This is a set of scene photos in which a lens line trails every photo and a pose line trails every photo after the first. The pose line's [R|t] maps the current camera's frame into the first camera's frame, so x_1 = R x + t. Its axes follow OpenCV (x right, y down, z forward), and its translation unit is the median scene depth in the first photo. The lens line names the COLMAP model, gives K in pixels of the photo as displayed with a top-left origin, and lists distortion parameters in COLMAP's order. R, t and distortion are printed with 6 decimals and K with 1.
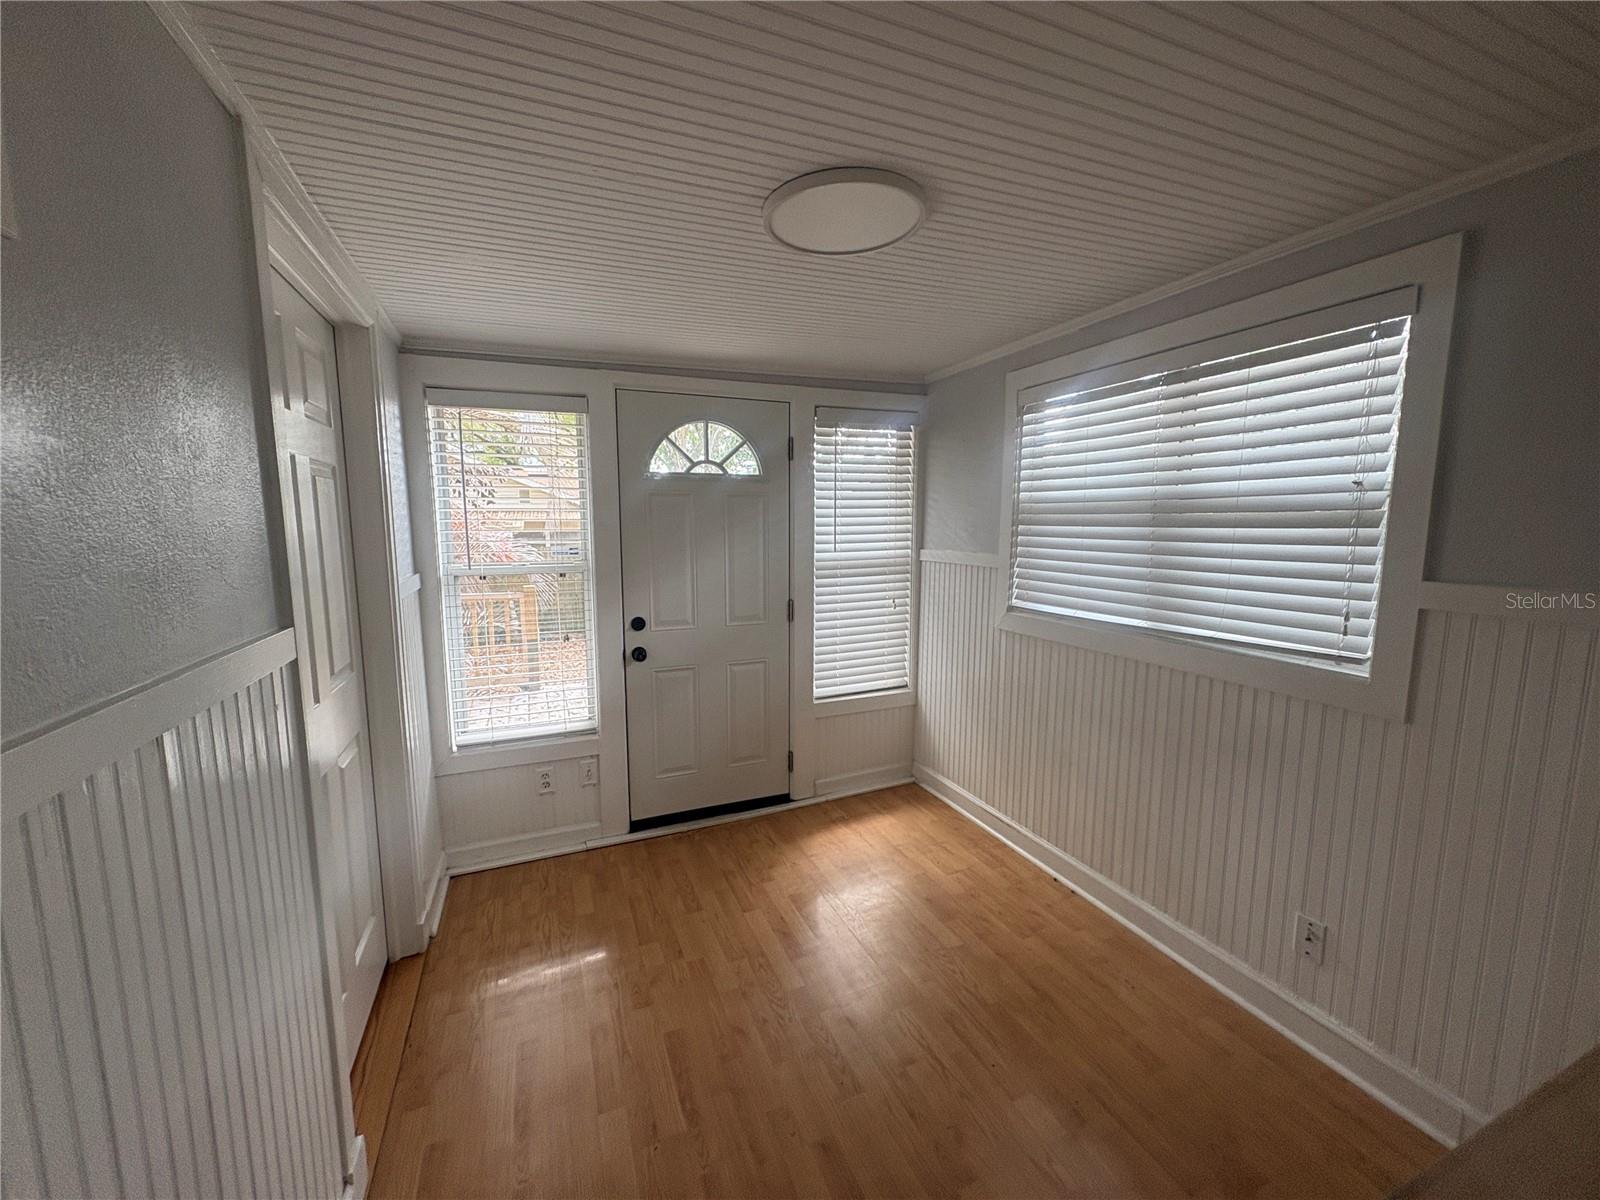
lens RADIAL K [[634.5, 0, 805.1], [0, 634.5, 591.8], [0, 0, 1]] dist [-0.002605, 0.000173]
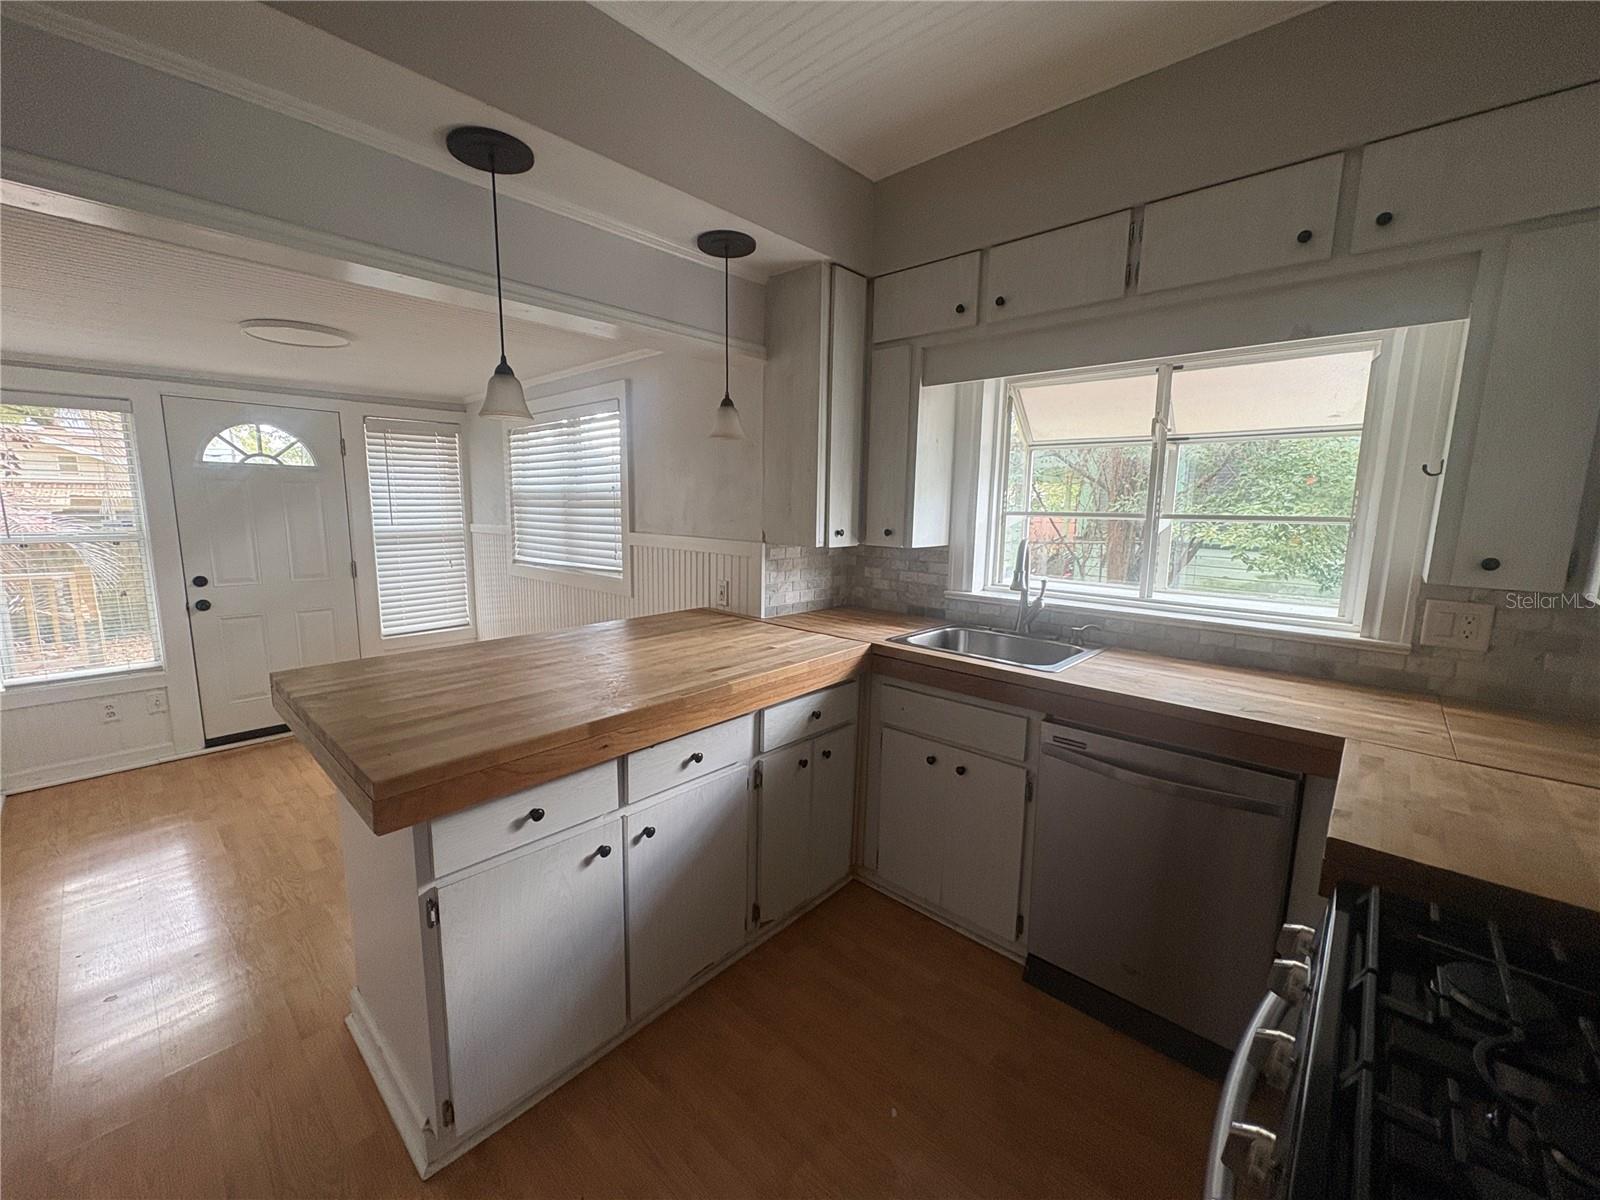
lens RADIAL K [[634.5, 0, 808.2], [0, 634.5, 596.0], [0, 0, 1]] dist [-0.002605, 0.000173]
pose [[0.903971, -0.047112, 0.424990, 0.292387], [0.034337, 0.998700, 0.037672, 0.073147], [-0.426212, -0.019462, 0.904414, -0.655376]]
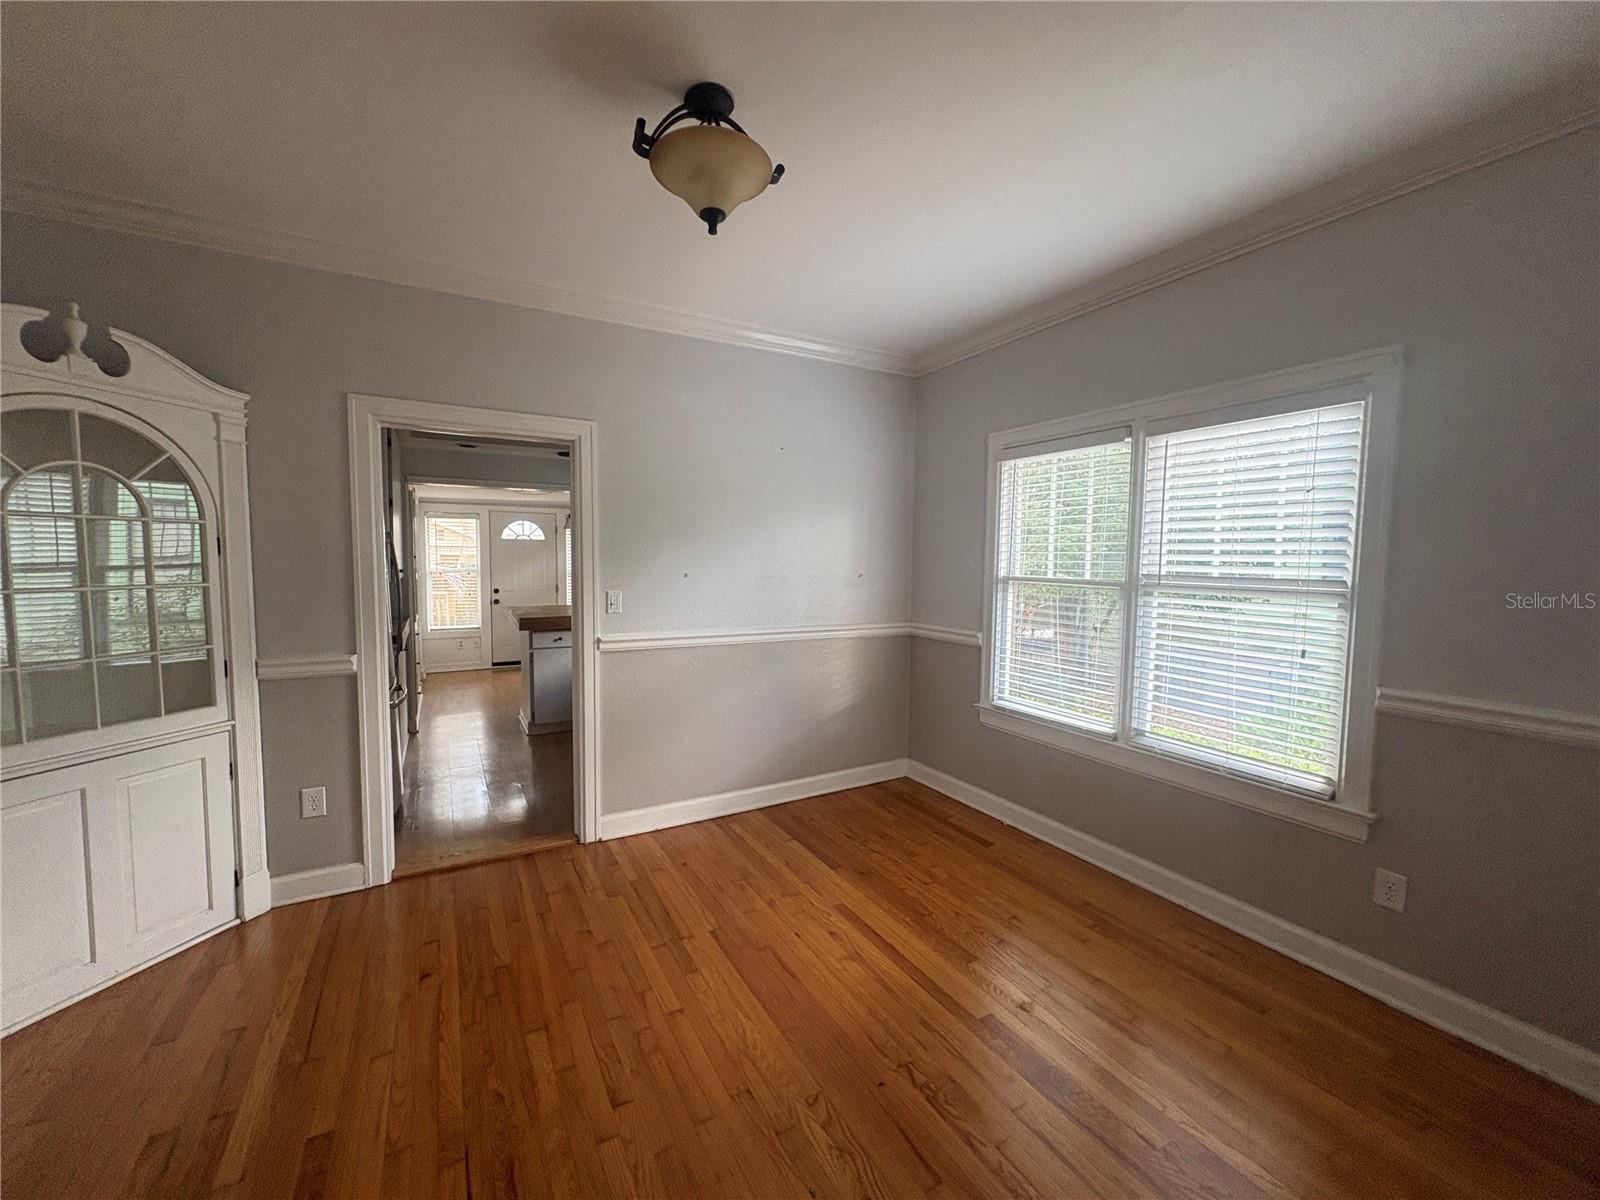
lens RADIAL K [[634.5, 0, 799.2], [0, 634.5, 606.0], [0, 0, 1]] dist [-0.002605, 0.000173]
pose [[0.994349, 0.006627, 0.105953, 0.776014], [-0.001194, 0.998685, -0.051256, 0.258803], [-0.106154, 0.050840, 0.993049, -1.941514]]
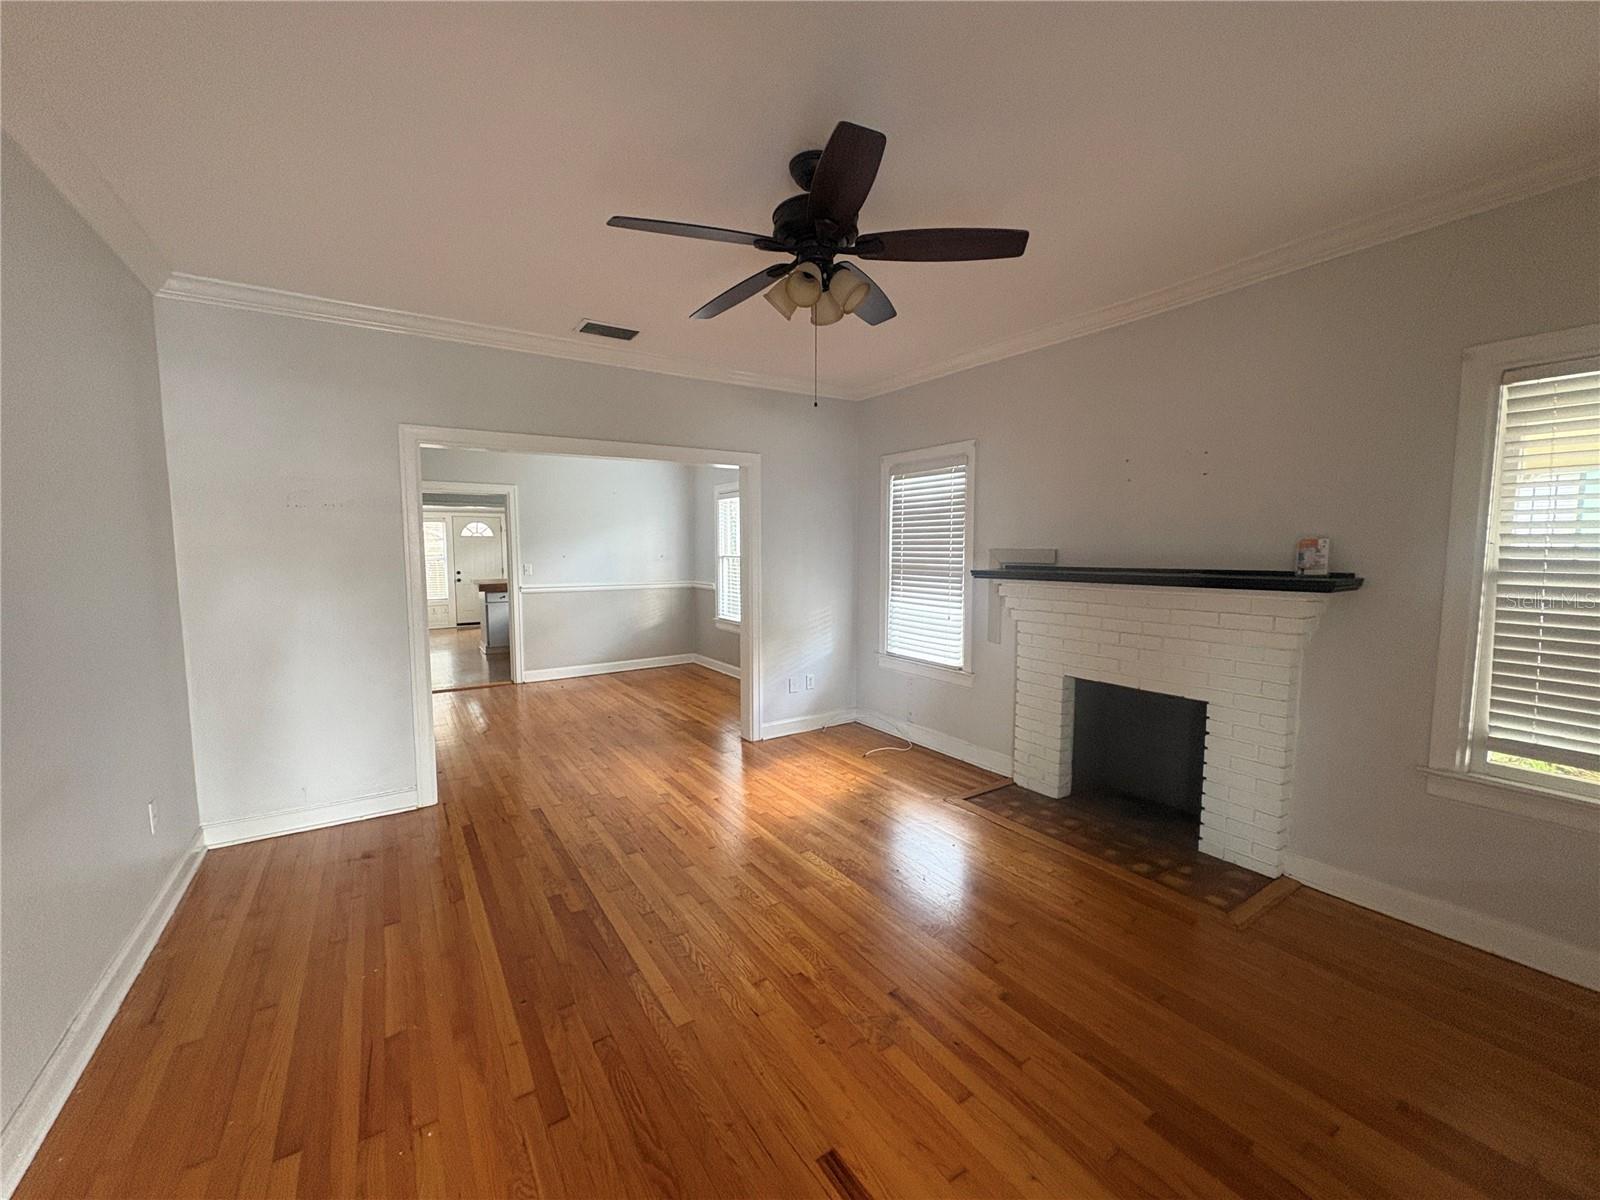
lens RADIAL K [[634.5, 0, 804.0], [0, 634.5, 604.1], [0, 0, 1]] dist [-0.002605, 0.000173]
pose [[0.984199, -0.014043, 0.176510, 1.161475], [0.020190, 0.999249, -0.033077, 0.421085], [-0.175913, 0.036118, 0.983743, -3.284313]]
